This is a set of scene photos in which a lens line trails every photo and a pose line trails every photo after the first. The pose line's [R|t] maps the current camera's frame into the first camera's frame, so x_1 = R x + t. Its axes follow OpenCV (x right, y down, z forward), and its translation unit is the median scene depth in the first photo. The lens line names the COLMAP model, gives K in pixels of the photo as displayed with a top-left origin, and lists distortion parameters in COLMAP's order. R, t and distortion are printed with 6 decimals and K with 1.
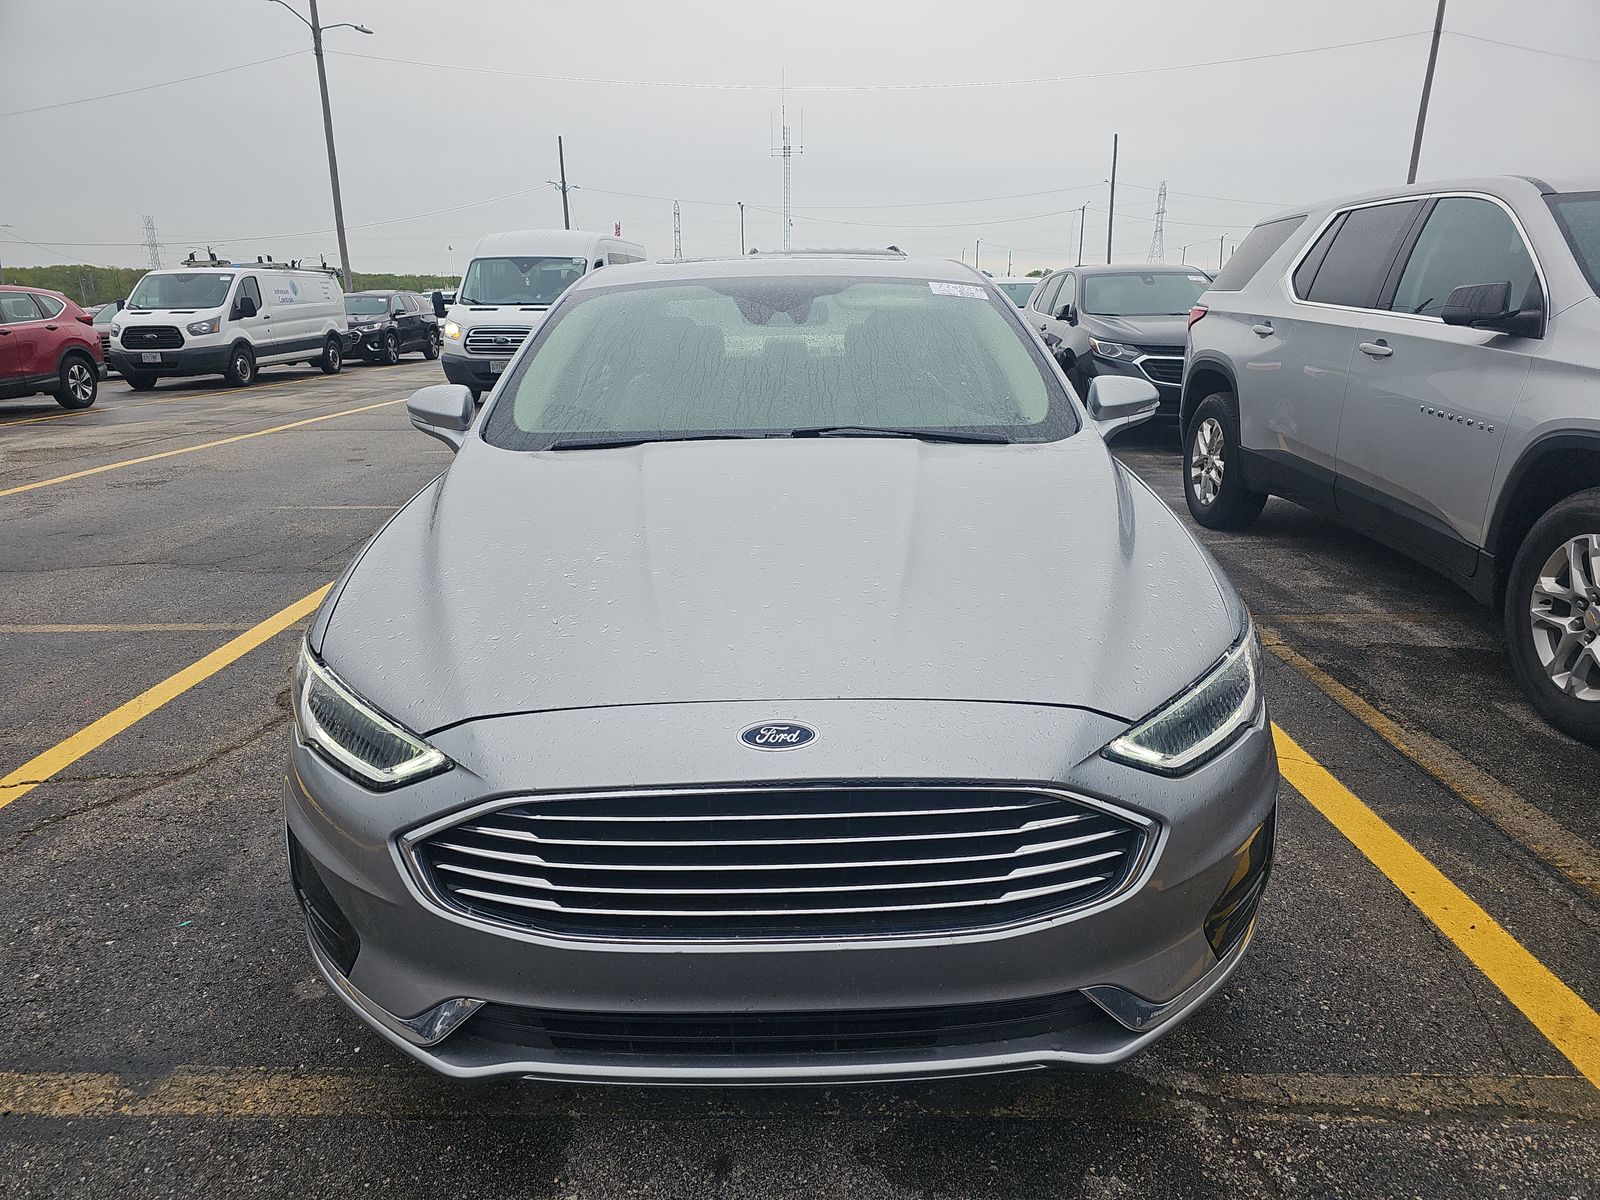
lens RADIAL K [[1047.4, 0, 798.1], [0, 1047.4, 601.1], [0, 0, 1]] dist [0.030538, -0.004781]
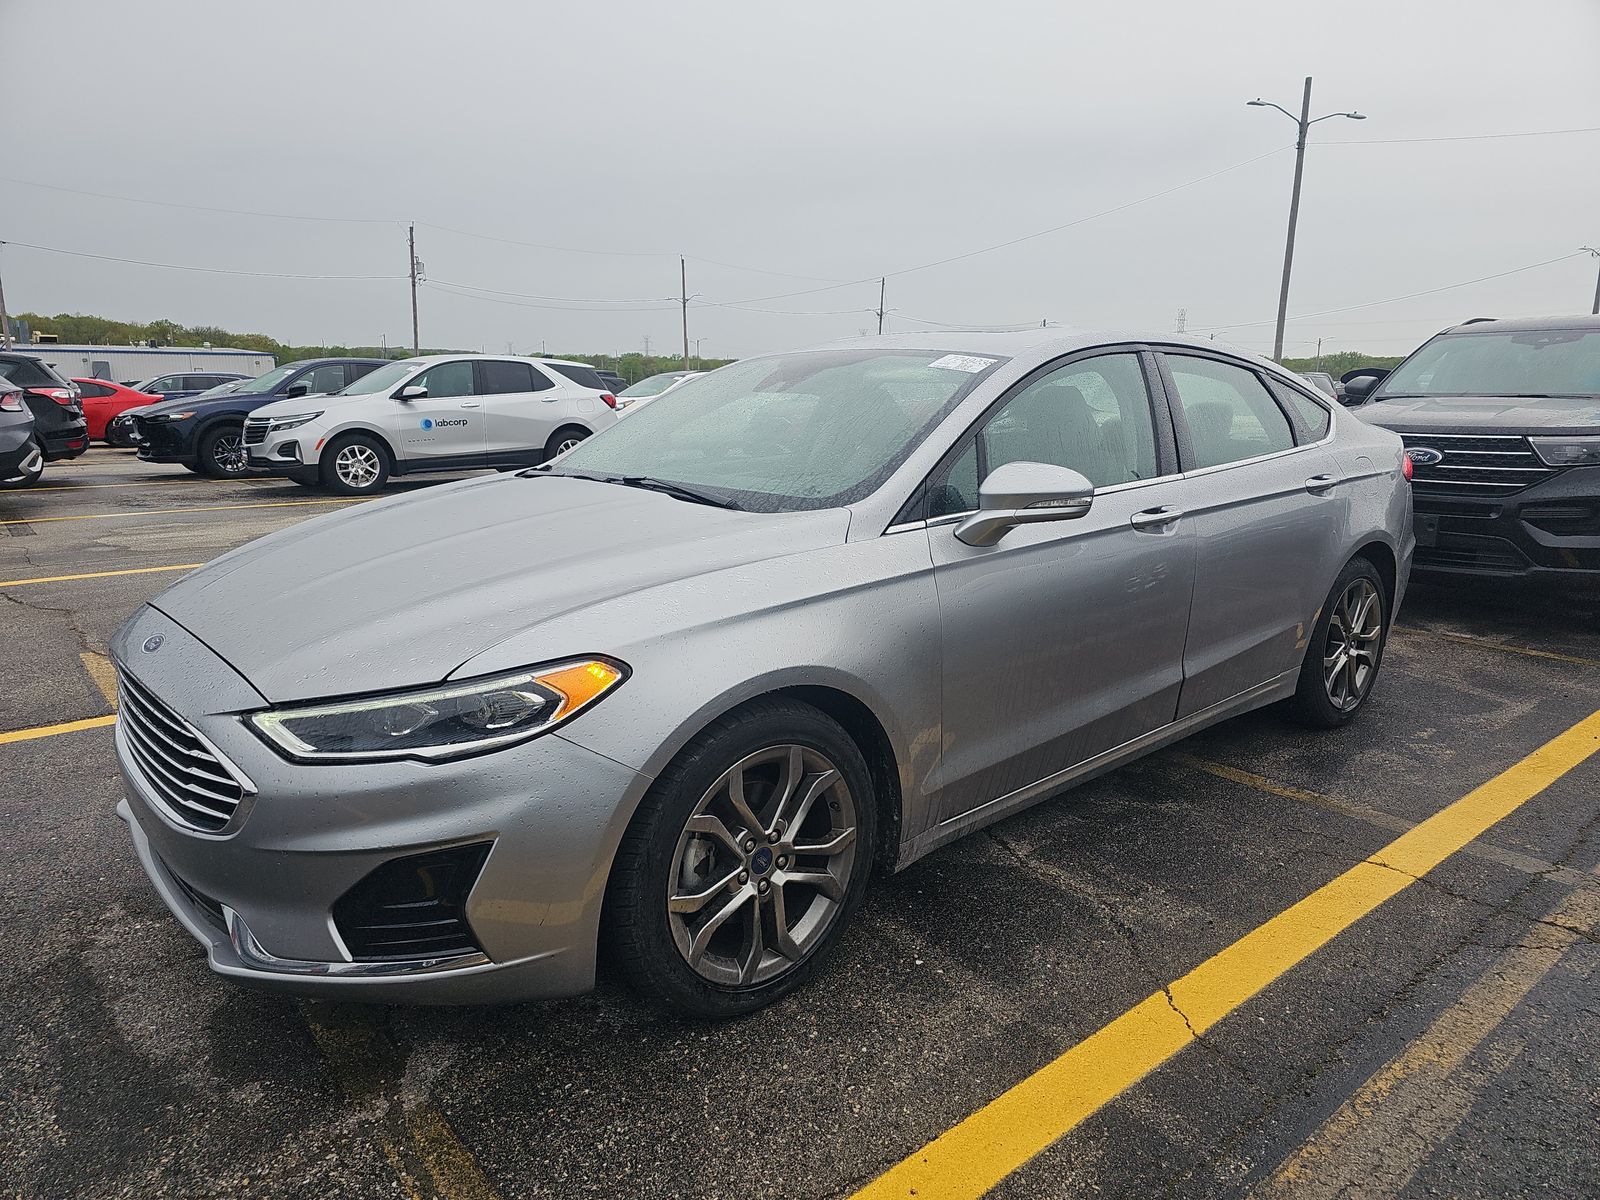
lens RADIAL K [[1047.4, 0, 800.9], [0, 1047.4, 592.2], [0, 0, 1]] dist [0.030538, -0.004781]
pose [[0.652918, 0.166003, -0.739014, 1.228437], [-0.225236, 0.974103, 0.019815, -0.130379], [0.723165, 0.153515, 0.673399, 0.465627]]
